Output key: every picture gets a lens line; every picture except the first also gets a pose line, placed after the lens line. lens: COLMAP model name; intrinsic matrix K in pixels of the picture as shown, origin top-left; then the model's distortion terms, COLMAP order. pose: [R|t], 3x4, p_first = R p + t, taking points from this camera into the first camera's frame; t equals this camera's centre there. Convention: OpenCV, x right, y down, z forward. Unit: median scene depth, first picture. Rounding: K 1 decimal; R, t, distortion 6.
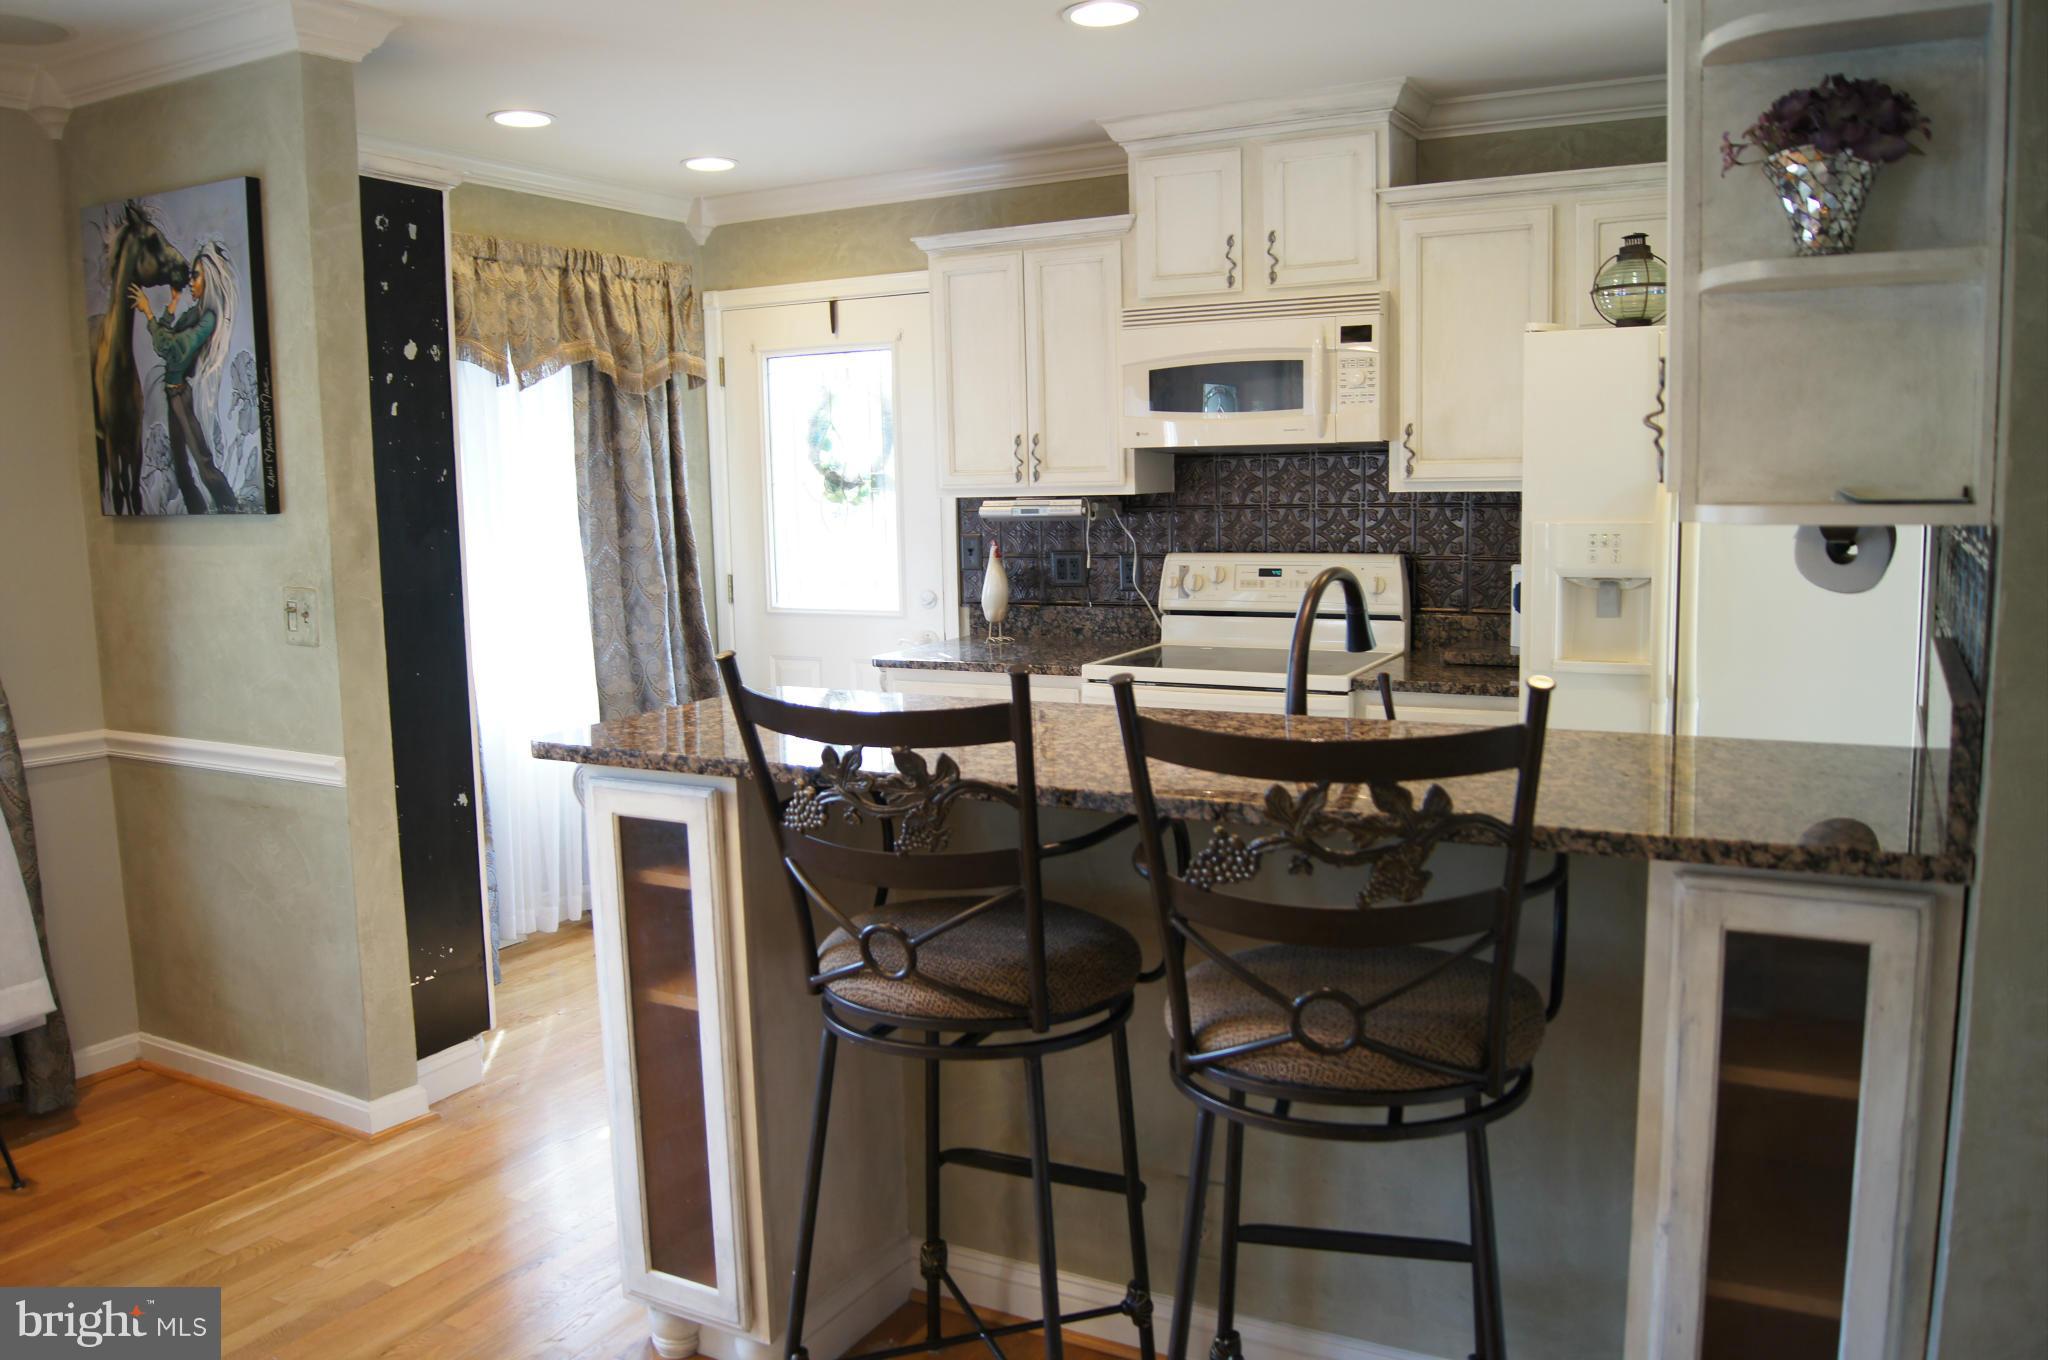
lens RADIAL K [[1609.6, 0, 1023.8], [0, 1609.6, 675.8], [0, 0, 1]] dist [-0.053115, 0.001331]
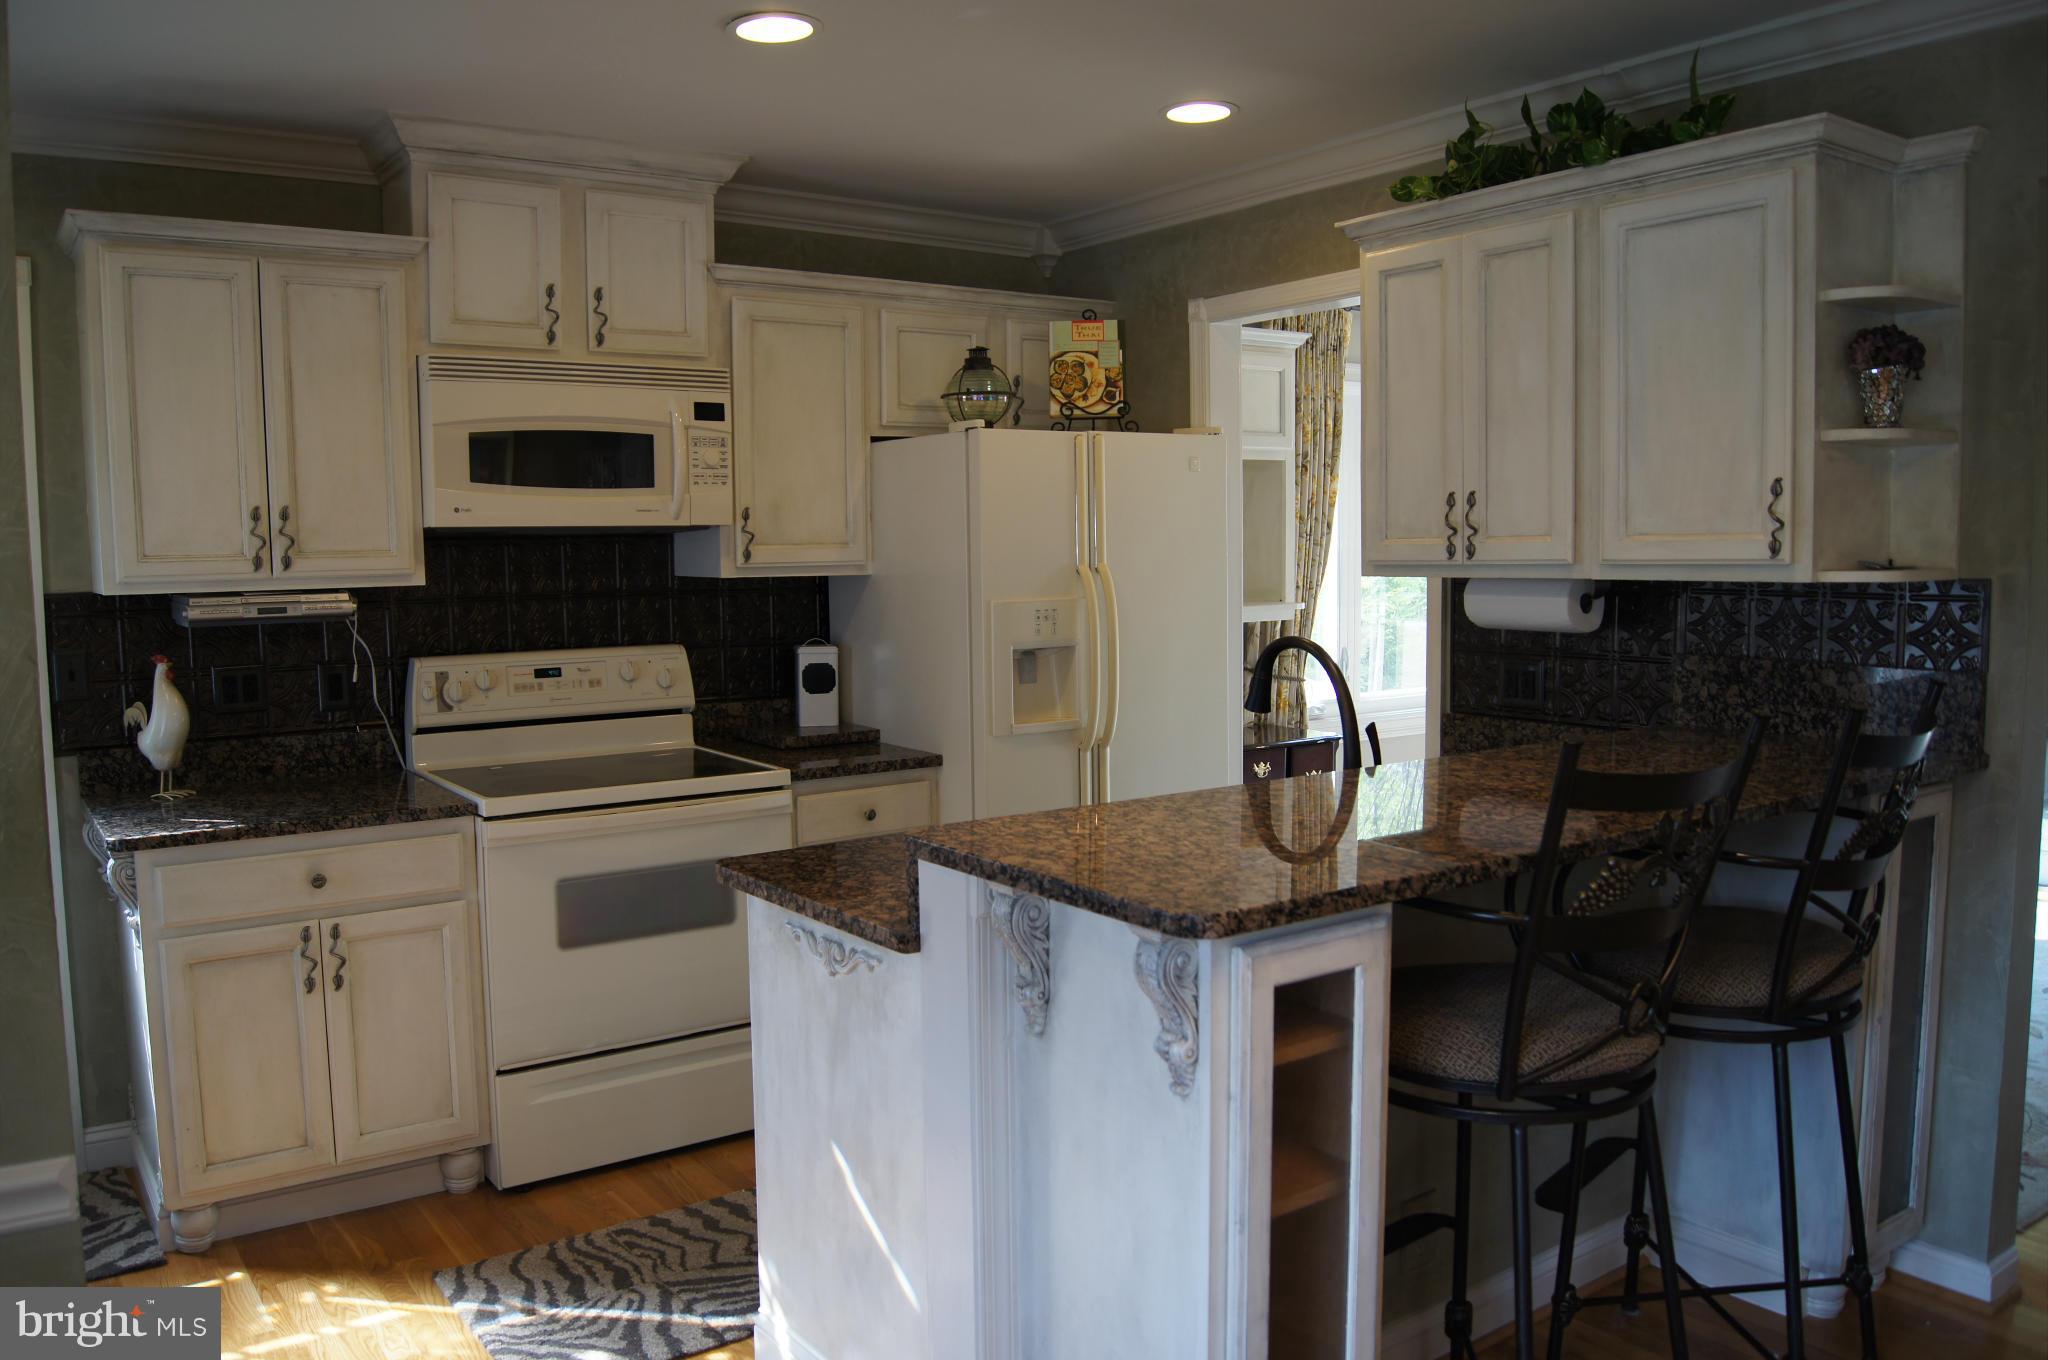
lens RADIAL K [[1535.4, 0, 1021.3], [0, 1535.4, 685.4], [0, 0, 1]] dist [-0.050614, -0.004962]
pose [[0.457218, -0.064743, 0.886995, -0.495578], [0.115389, 0.993235, 0.013018, -0.041071], [-0.881837, 0.096398, 0.461596, 0.414557]]
